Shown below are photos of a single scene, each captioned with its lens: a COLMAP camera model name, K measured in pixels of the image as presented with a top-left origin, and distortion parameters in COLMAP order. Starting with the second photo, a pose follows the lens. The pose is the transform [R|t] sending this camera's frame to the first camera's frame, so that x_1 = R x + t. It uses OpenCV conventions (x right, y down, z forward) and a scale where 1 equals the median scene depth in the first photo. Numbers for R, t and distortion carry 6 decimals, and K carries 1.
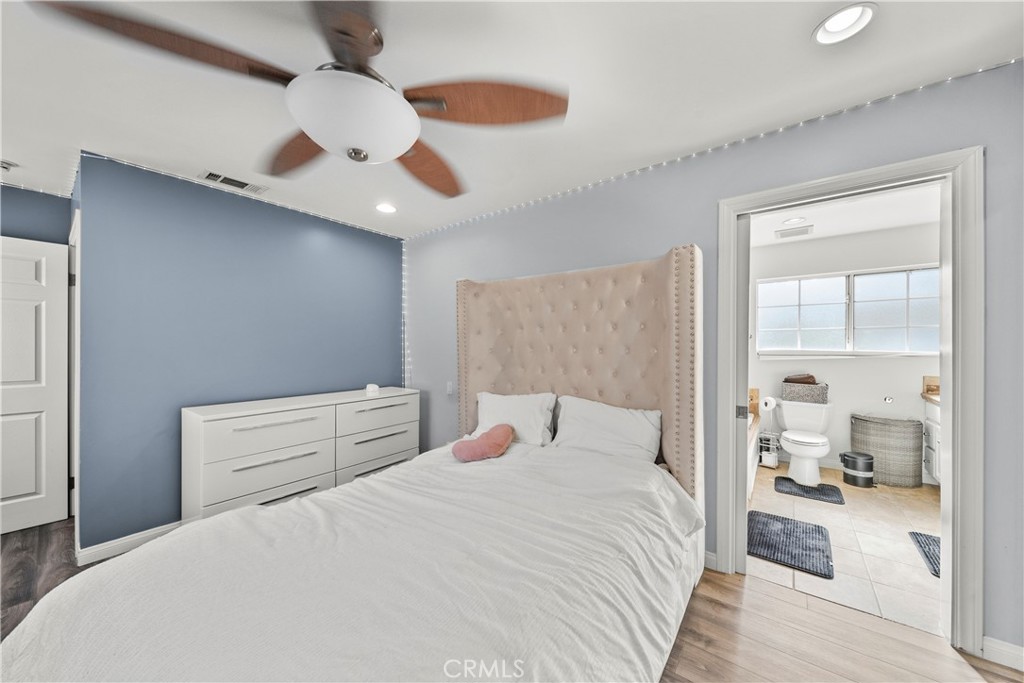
lens RADIAL K [[363.2, 0, 514.5], [0, 363.2, 343.3], [0, 0, 1]] dist [-0.001914, -0.000236]
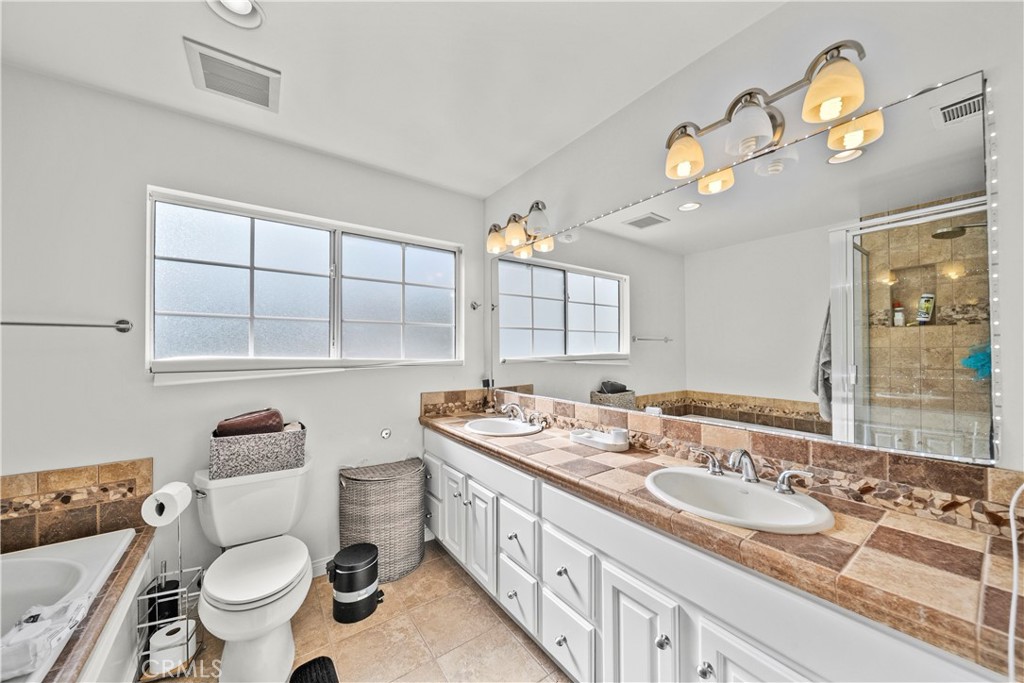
lens RADIAL K [[363.2, 0, 514.2], [0, 363.2, 347.8], [0, 0, 1]] dist [-0.001914, -0.000236]
pose [[0.289204, 0.013665, 0.957170, 0.457999], [0.005425, 0.999859, -0.015914, 0.013342], [-0.957252, 0.009795, 0.289089, 0.567296]]
